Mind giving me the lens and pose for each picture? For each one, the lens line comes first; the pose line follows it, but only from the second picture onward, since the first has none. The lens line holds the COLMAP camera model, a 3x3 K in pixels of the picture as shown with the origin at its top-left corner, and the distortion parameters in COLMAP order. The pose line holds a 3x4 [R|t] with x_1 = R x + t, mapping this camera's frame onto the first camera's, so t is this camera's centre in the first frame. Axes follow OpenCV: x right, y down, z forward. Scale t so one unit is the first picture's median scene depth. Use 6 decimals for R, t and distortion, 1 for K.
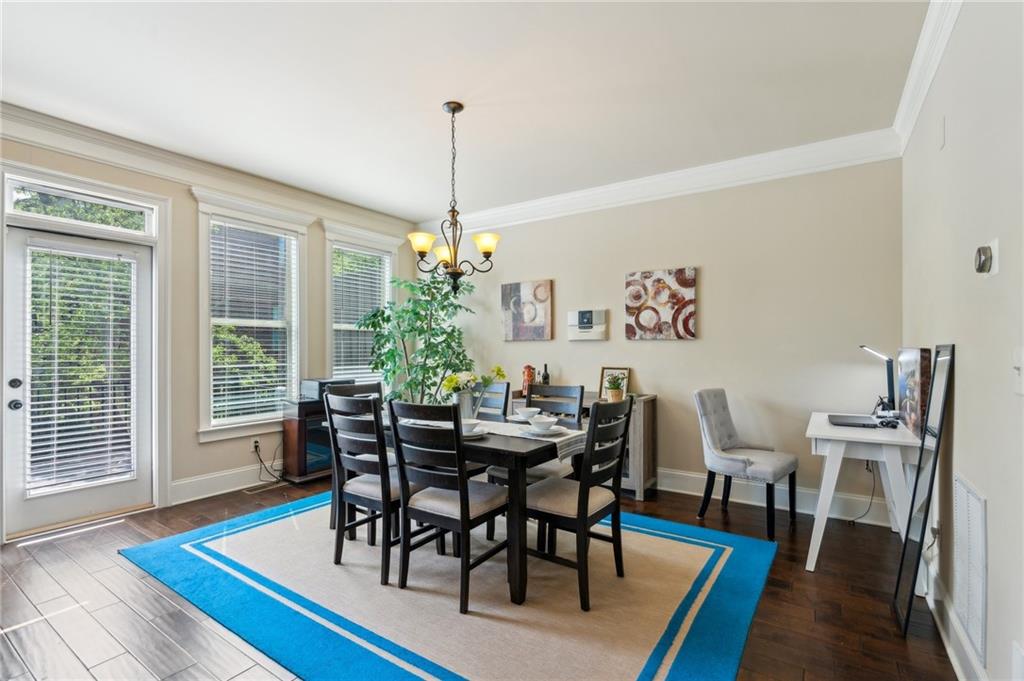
lens RADIAL K [[466.8, 0, 511.9], [0, 466.8, 350.0], [0, 0, 1]] dist [-0.008539, 0.002614]
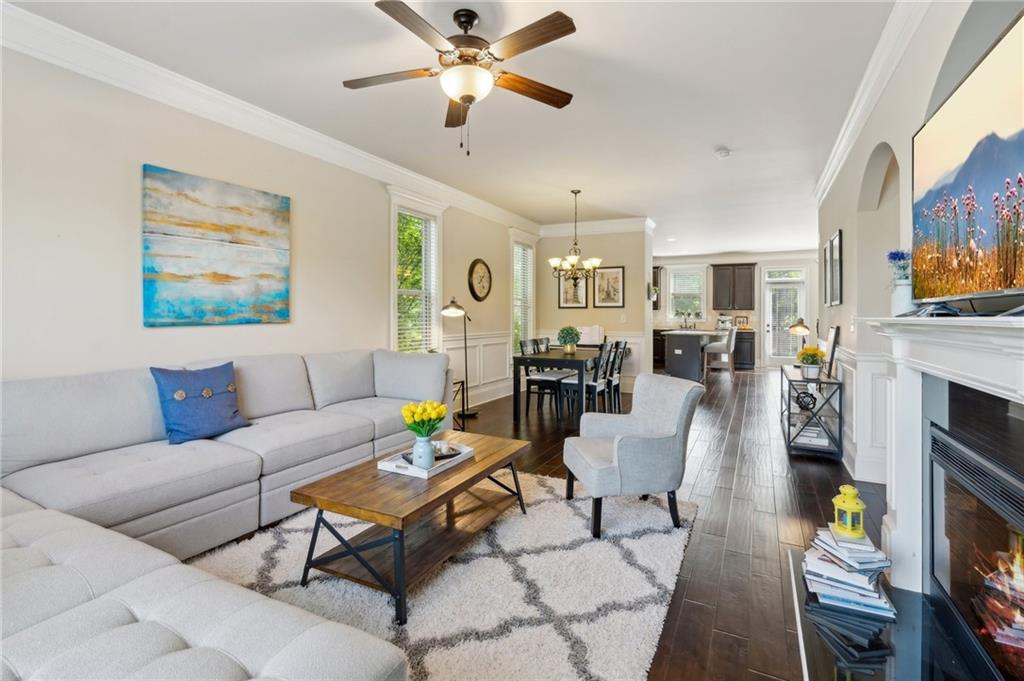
lens RADIAL K [[466.8, 0, 521.7], [0, 466.8, 312.7], [0, 0, 1]] dist [-0.008539, 0.002614]
pose [[0.119883, -0.003738, -0.992781, 1.766445], [-0.003083, 0.999987, -0.004137, -0.006553], [0.992783, 0.003557, 0.119869, -1.037070]]
